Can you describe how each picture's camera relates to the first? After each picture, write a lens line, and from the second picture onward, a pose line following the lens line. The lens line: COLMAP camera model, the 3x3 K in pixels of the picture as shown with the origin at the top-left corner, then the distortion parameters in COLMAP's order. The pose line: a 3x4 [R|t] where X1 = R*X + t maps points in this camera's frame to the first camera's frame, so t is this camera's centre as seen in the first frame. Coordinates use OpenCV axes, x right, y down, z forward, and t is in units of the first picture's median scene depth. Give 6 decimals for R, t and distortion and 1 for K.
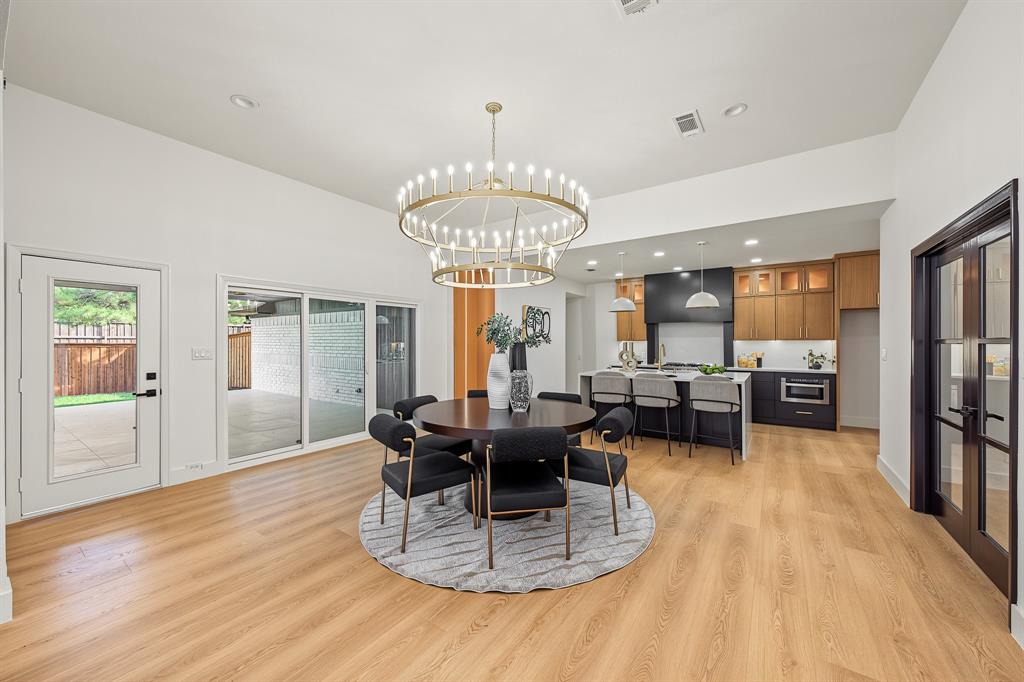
lens RADIAL K [[400.4, 0, 513.9], [0, 400.4, 340.0], [0, 0, 1]] dist [-0.000639, -0.000030]
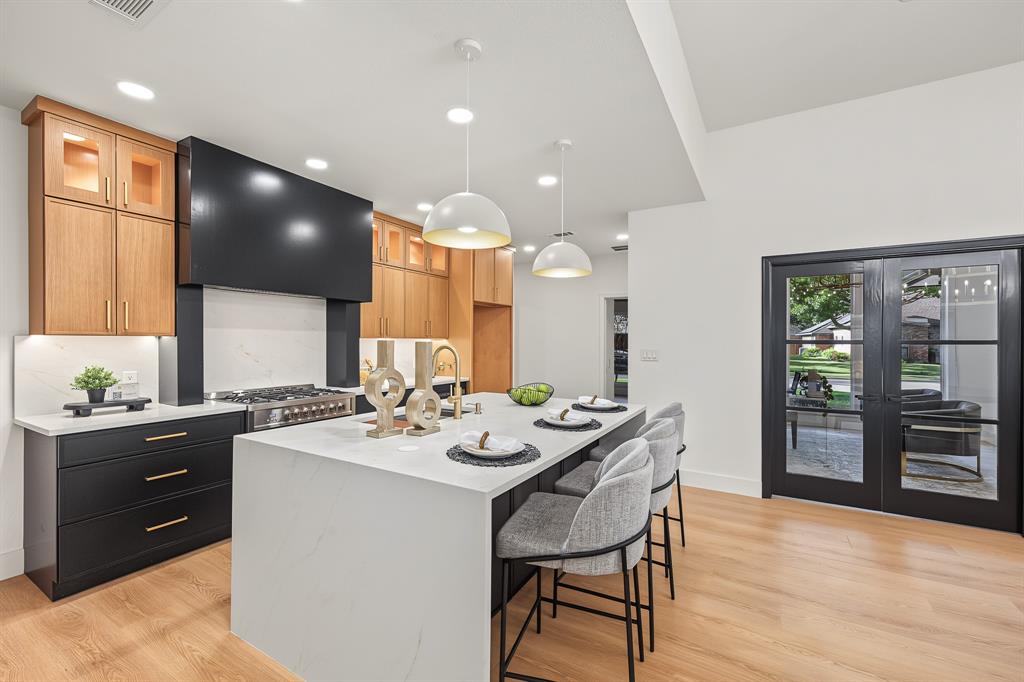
lens RADIAL K [[427.0, 0, 512.0], [0, 427.0, 341.0], [0, 0, 1]] dist [-0.001048, -0.000120]
pose [[-0.079711, 0.004734, 0.996807, -0.047233], [-0.012490, 0.999905, -0.005748, 0.006757], [-0.996740, -0.012909, -0.079645, 0.875846]]
